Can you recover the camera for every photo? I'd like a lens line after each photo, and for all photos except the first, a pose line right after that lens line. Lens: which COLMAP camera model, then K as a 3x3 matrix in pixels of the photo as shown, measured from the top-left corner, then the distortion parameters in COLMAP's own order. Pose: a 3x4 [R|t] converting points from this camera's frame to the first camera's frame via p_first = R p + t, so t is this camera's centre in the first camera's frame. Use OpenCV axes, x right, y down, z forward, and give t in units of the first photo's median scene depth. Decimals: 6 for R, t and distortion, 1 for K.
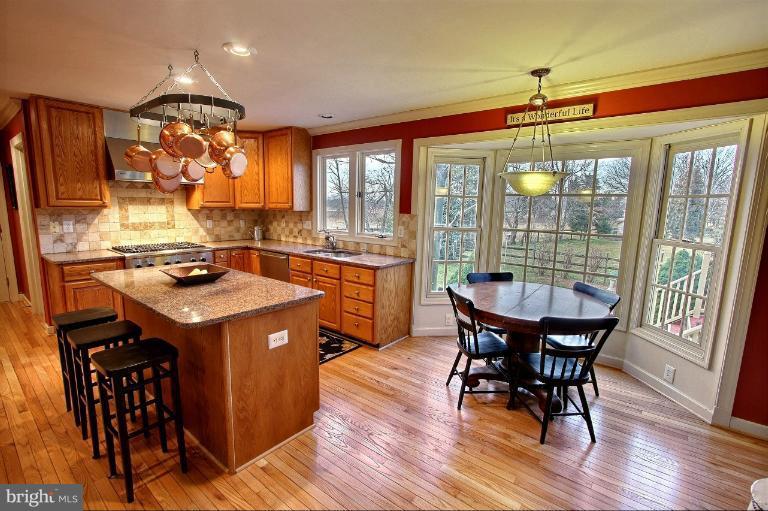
lens RADIAL K [[355.6, 0, 382.7], [0, 355.6, 256.6], [0, 0, 1]] dist [-0.012895, 0.001965]
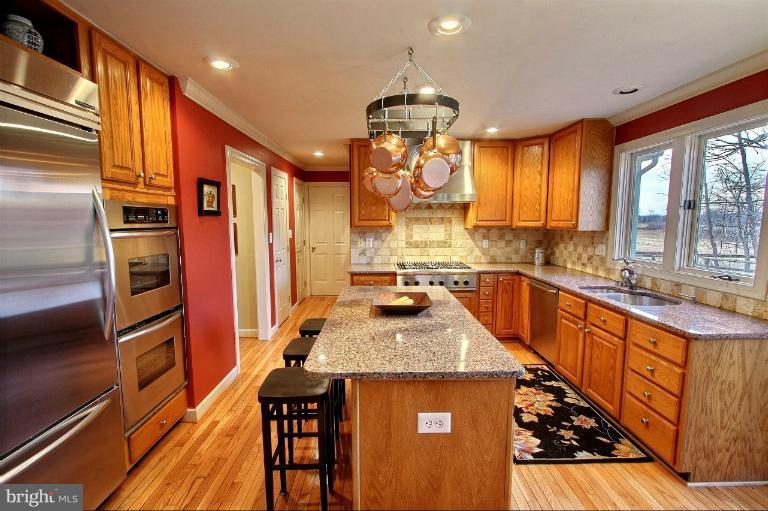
lens RADIAL K [[355.6, 0, 387.5], [0, 355.6, 257.1], [0, 0, 1]] dist [-0.012895, 0.001965]
pose [[0.643326, 0.061637, -0.763107, 0.072604], [-0.097200, 0.995264, -0.001555, -0.036330], [0.759397, 0.075175, 0.646270, 0.233712]]
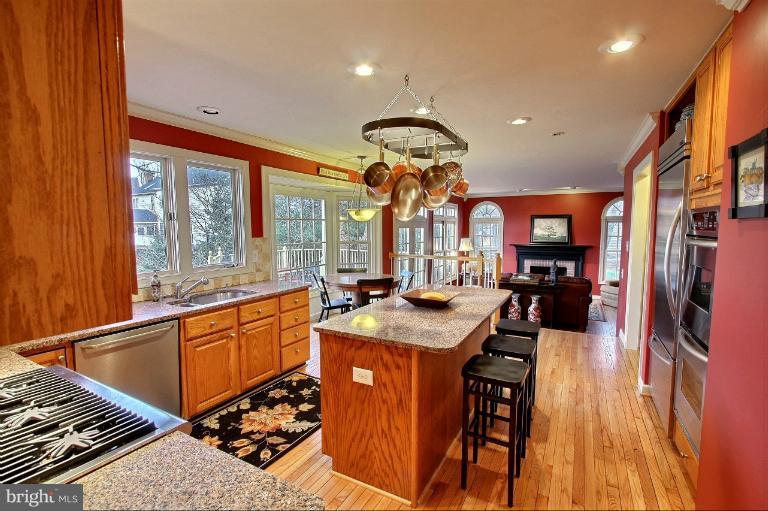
lens RADIAL K [[355.6, 0, 381.2], [0, 355.6, 260.5], [0, 0, 1]] dist [-0.012895, 0.001965]
pose [[-0.164108, -0.110500, 0.980234, -0.909422], [0.140693, 0.980925, 0.134132, -0.133089], [-0.976358, 0.159924, -0.145431, 0.766742]]
